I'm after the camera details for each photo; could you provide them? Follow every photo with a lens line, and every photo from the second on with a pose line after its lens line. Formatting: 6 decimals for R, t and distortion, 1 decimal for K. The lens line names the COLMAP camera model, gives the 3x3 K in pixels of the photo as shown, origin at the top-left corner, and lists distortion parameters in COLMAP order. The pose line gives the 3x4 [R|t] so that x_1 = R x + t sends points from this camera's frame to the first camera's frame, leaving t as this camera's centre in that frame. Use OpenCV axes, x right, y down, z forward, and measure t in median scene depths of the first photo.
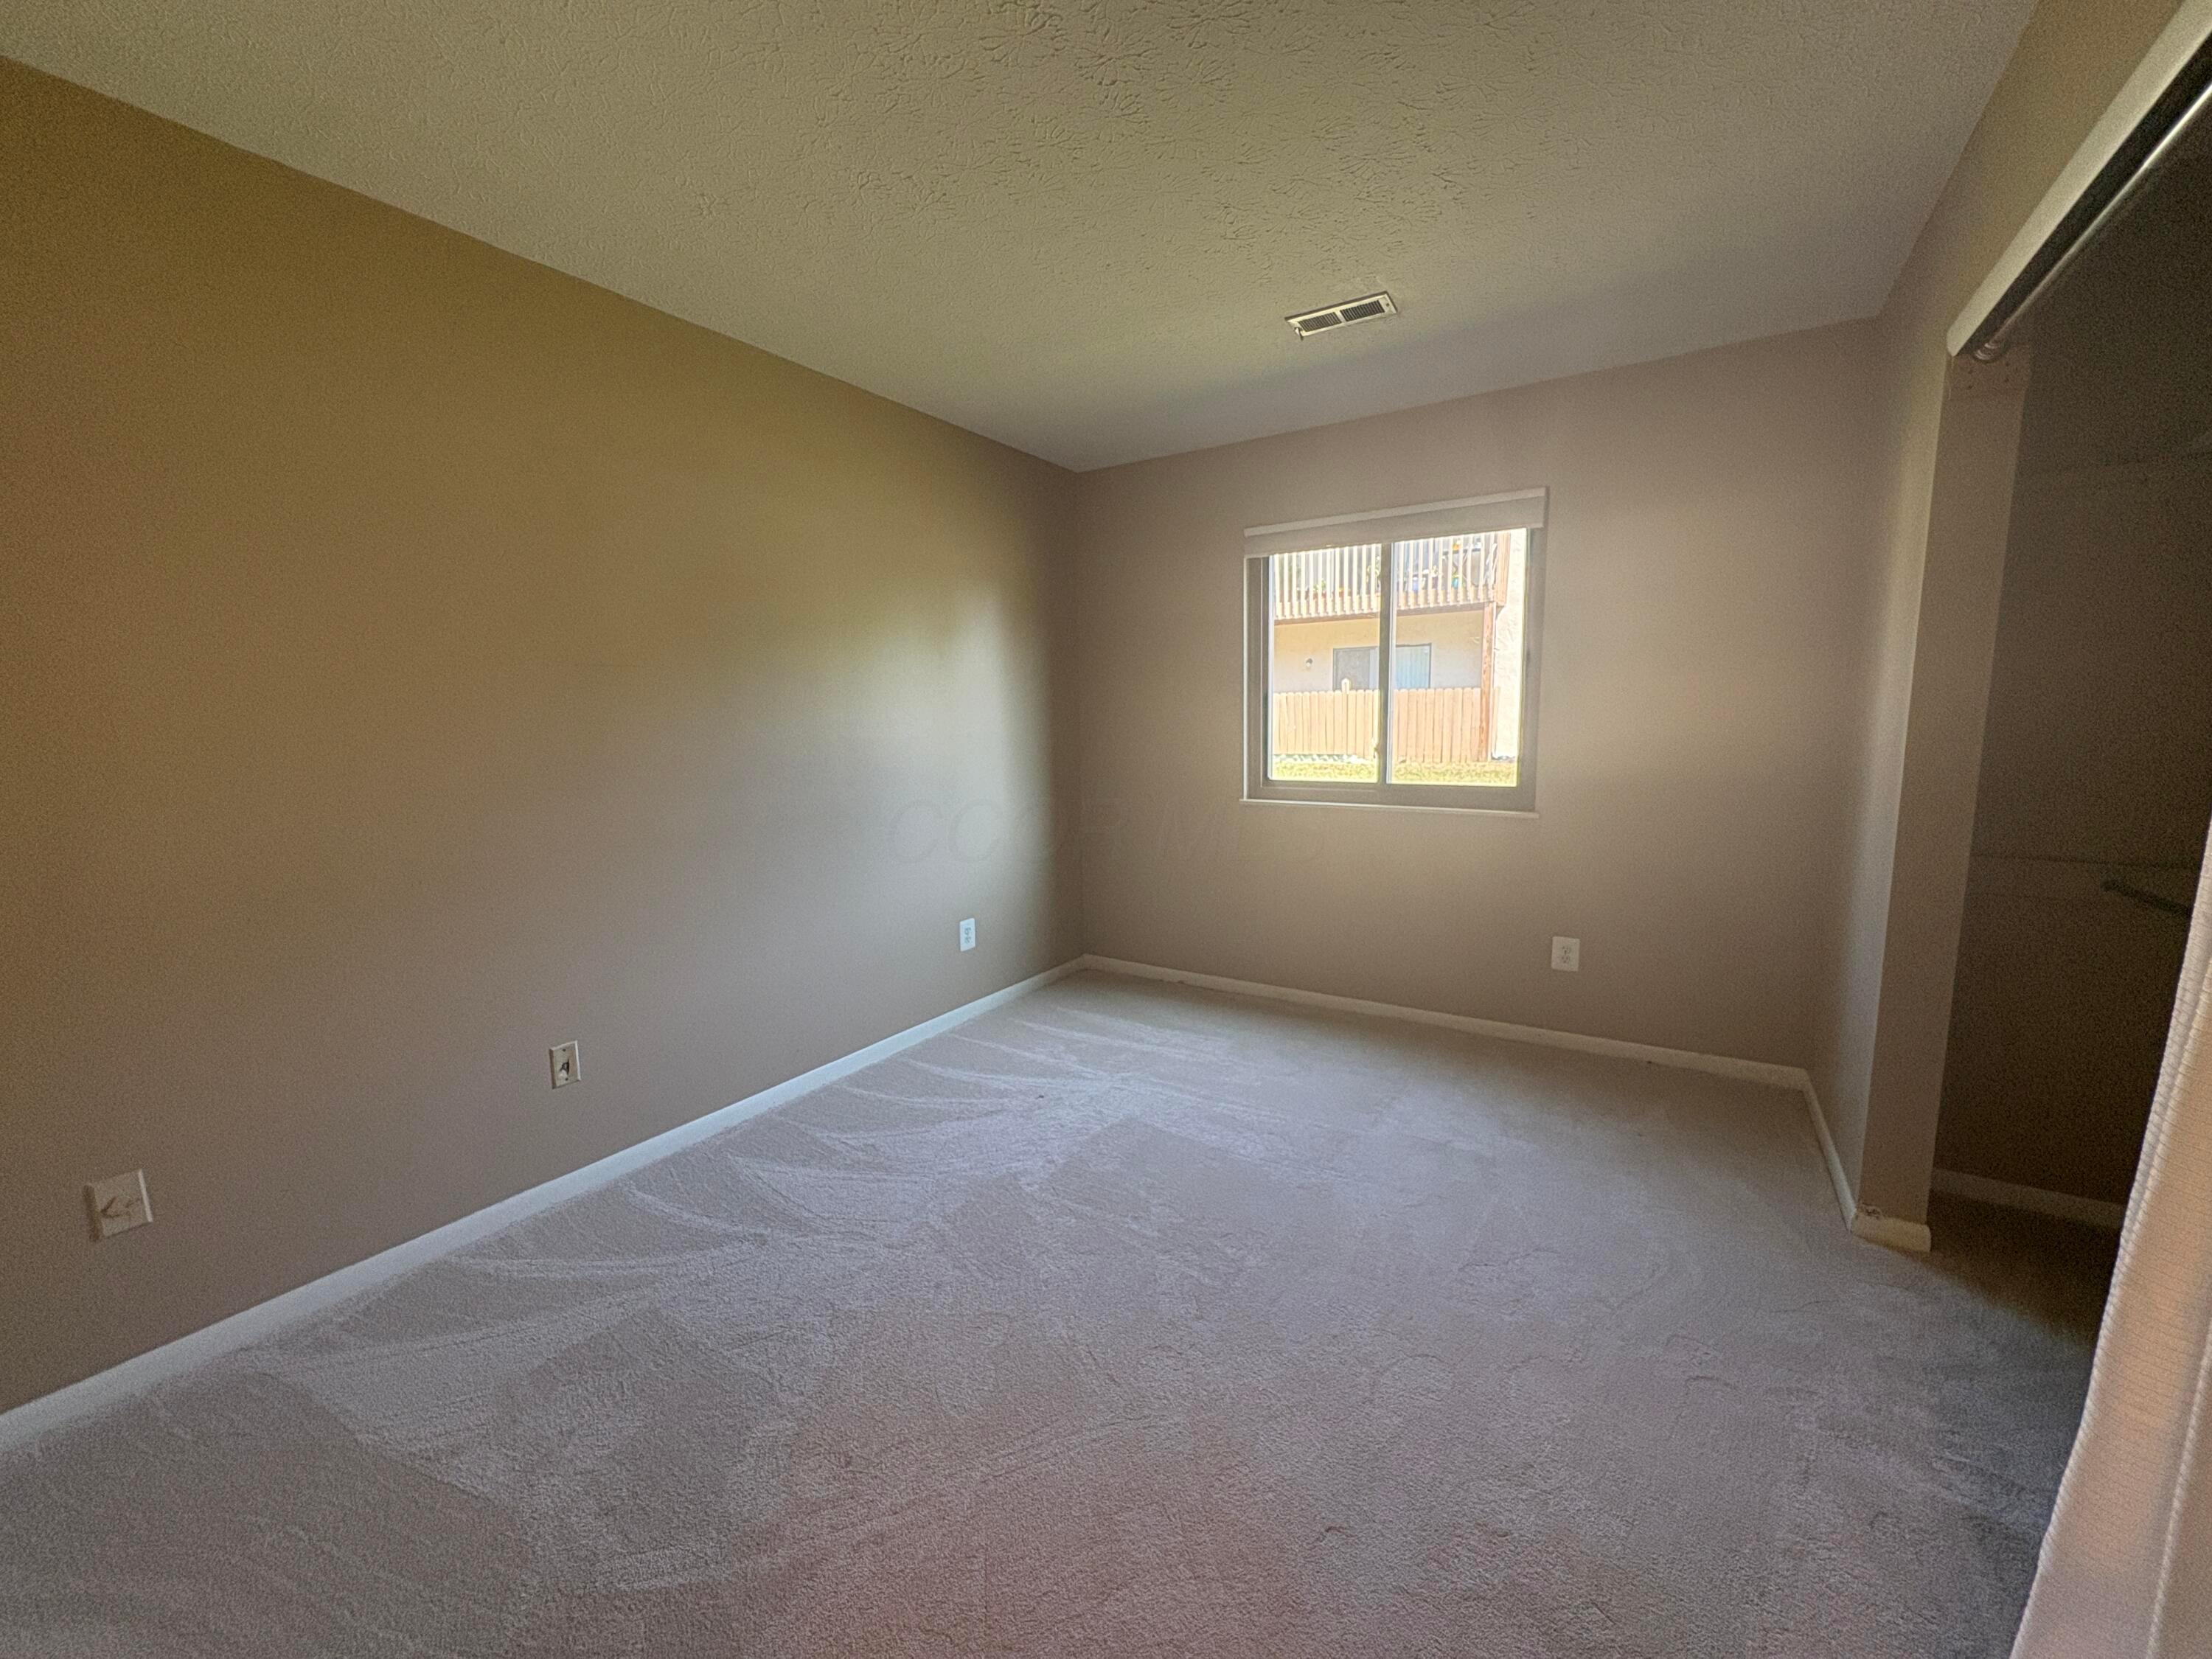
lens RADIAL K [[883.6, 0, 1106.0], [0, 883.6, 829.5], [0, 0, 1]] dist [-0.000171, -0.000014]
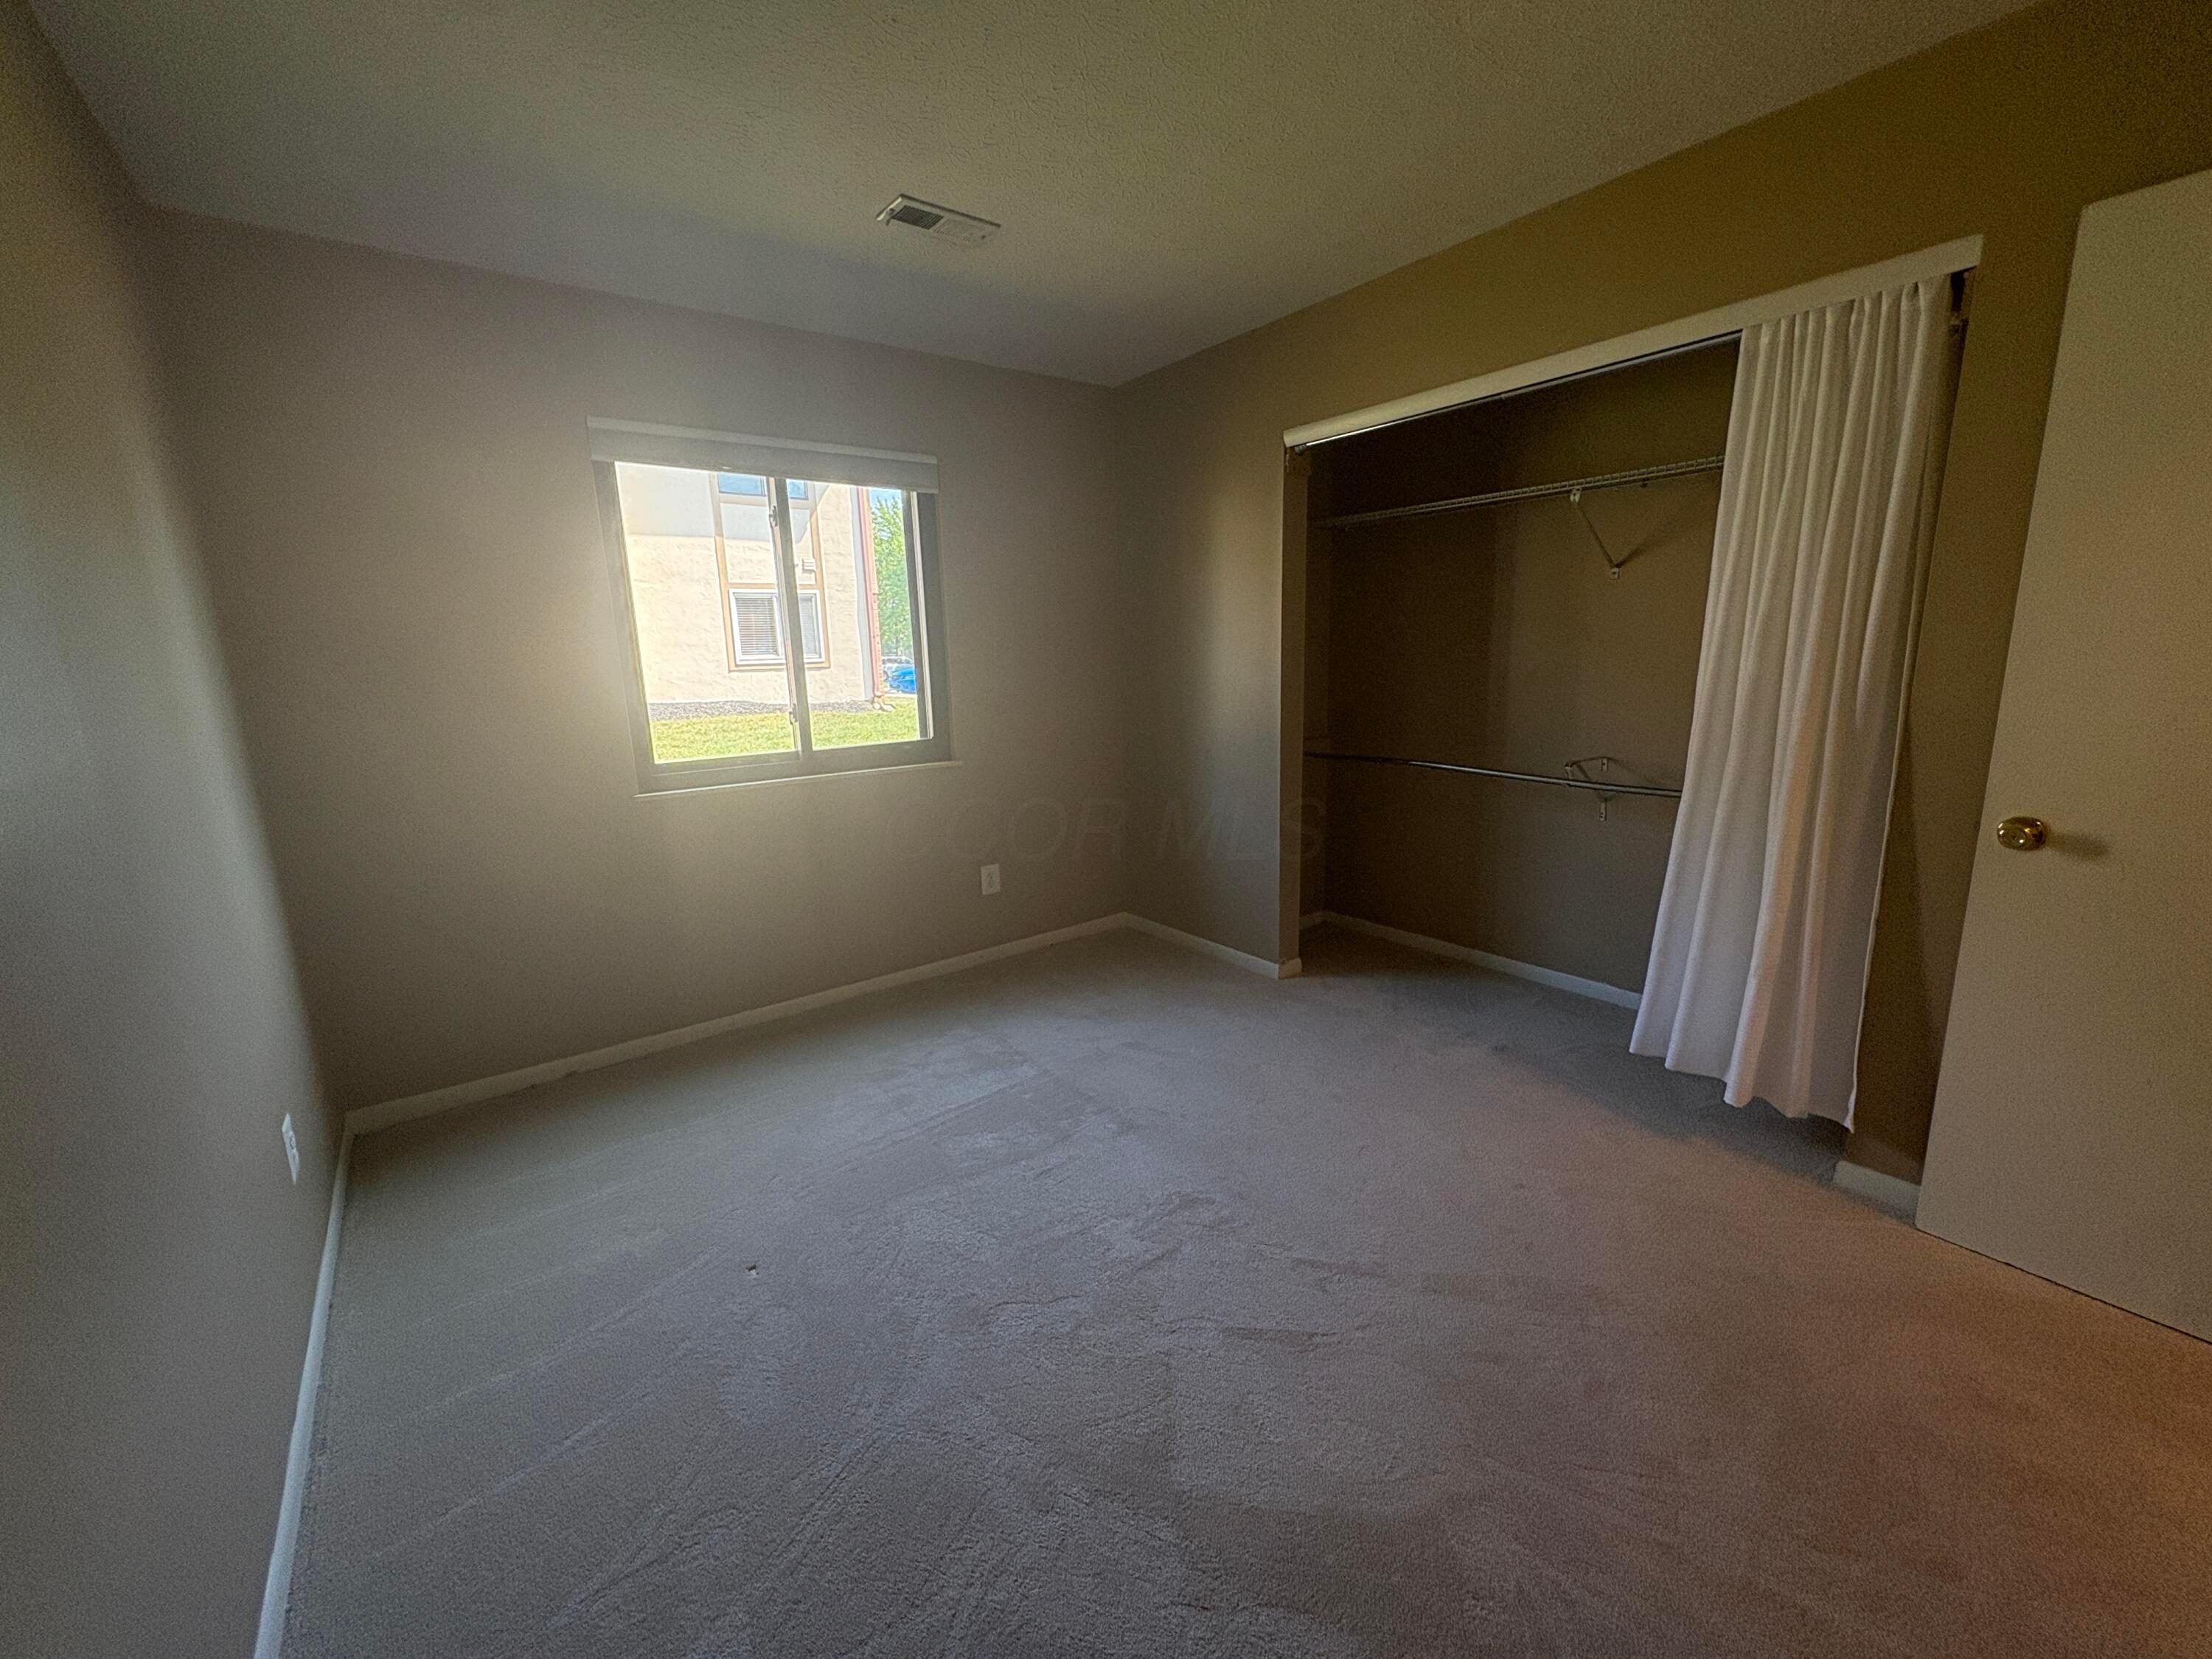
lens RADIAL K [[883.6, 0, 1106.0], [0, 883.6, 829.5], [0, 0, 1]] dist [-0.000171, -0.000014]
pose [[0.343917, -0.186894, 0.920213, -0.454898], [0.149082, 0.978430, 0.143000, -0.062144], [-0.927090, 0.088007, 0.364361, 0.417586]]
